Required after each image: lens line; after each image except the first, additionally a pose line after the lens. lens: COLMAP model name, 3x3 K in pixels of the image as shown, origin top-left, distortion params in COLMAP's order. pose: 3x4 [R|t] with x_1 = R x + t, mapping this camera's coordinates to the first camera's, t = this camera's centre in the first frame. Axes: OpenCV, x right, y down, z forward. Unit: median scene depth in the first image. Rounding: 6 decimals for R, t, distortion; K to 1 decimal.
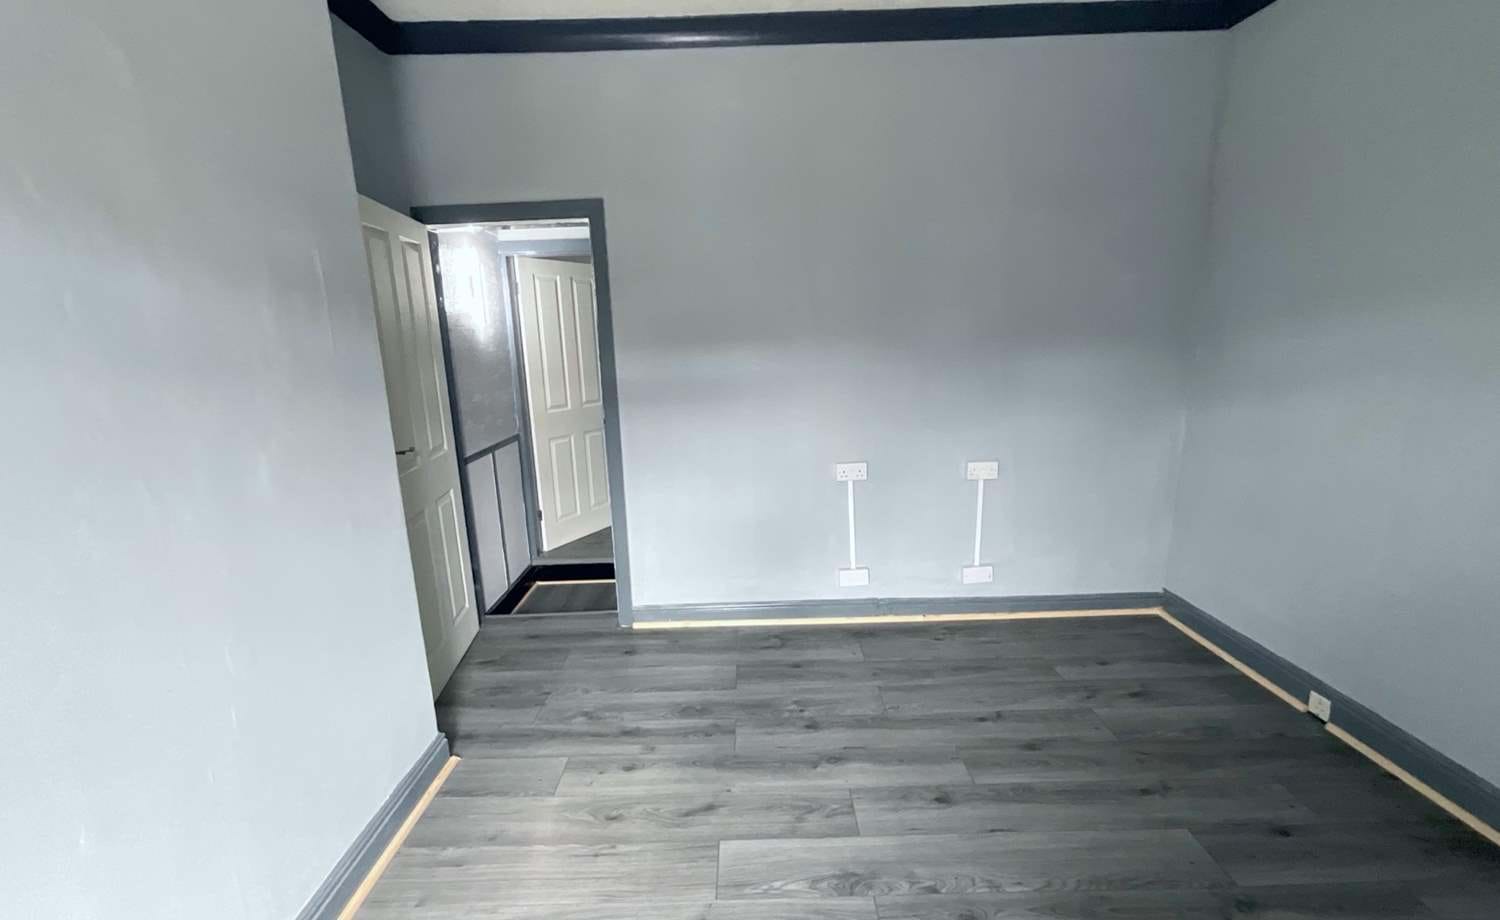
lens RADIAL K [[612.2, 0, 750.2], [0, 612.2, 459.0], [0, 0, 1]] dist [0.001023, 0.000040]
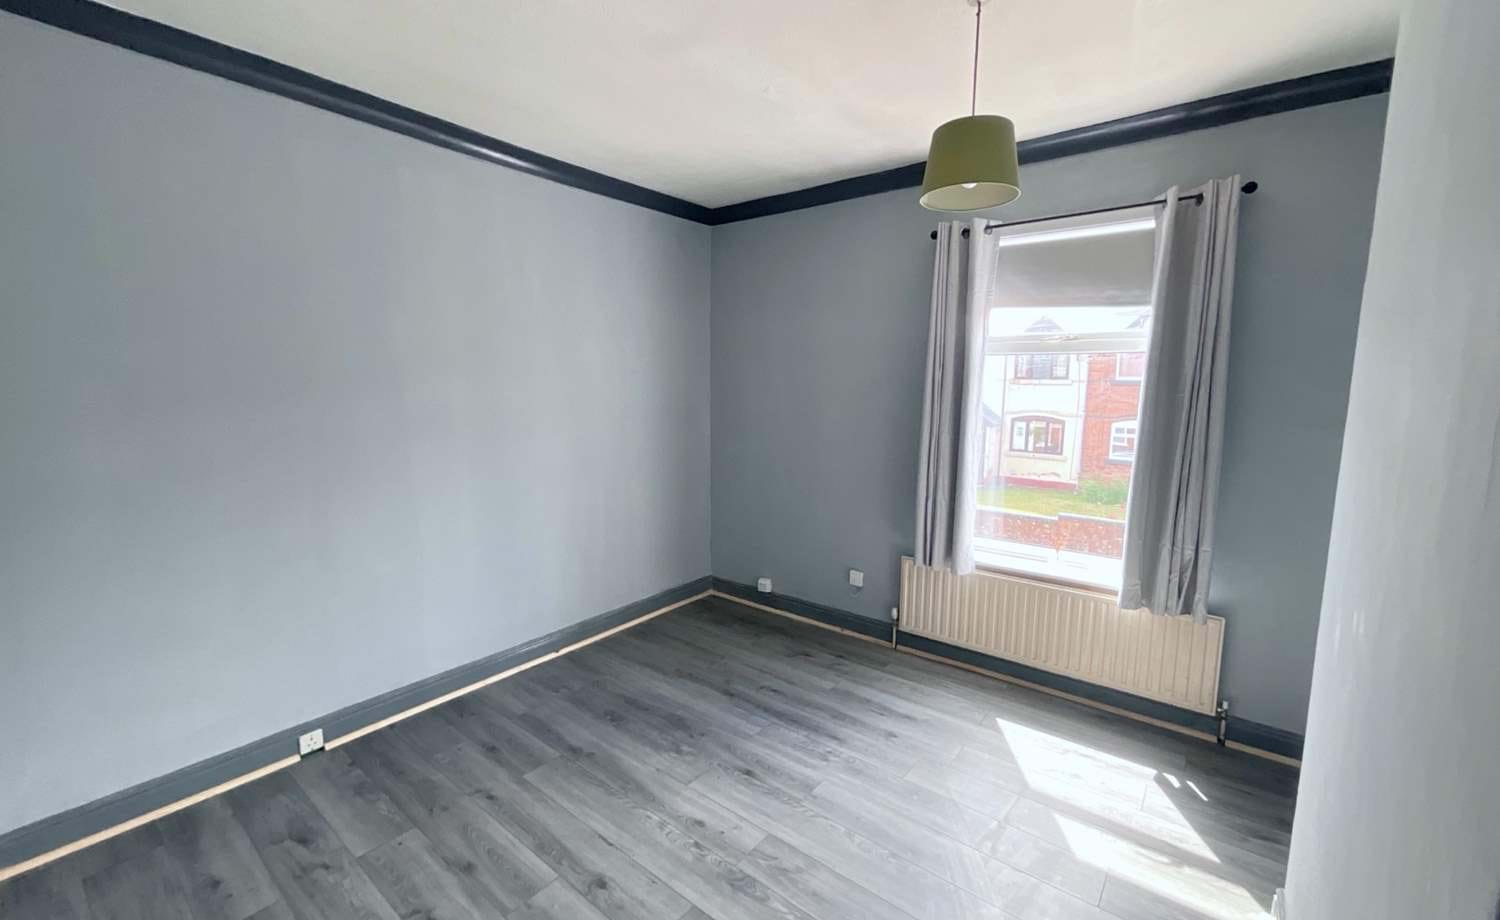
lens RADIAL K [[612.2, 0, 749.8], [0, 612.2, 460.5], [0, 0, 1]] dist [0.001023, 0.000040]
pose [[-0.776375, -0.060363, 0.627374, -0.441097], [0.143441, 0.952359, 0.269140, -0.322185], [-0.613732, 0.298945, -0.730729, 1.308793]]
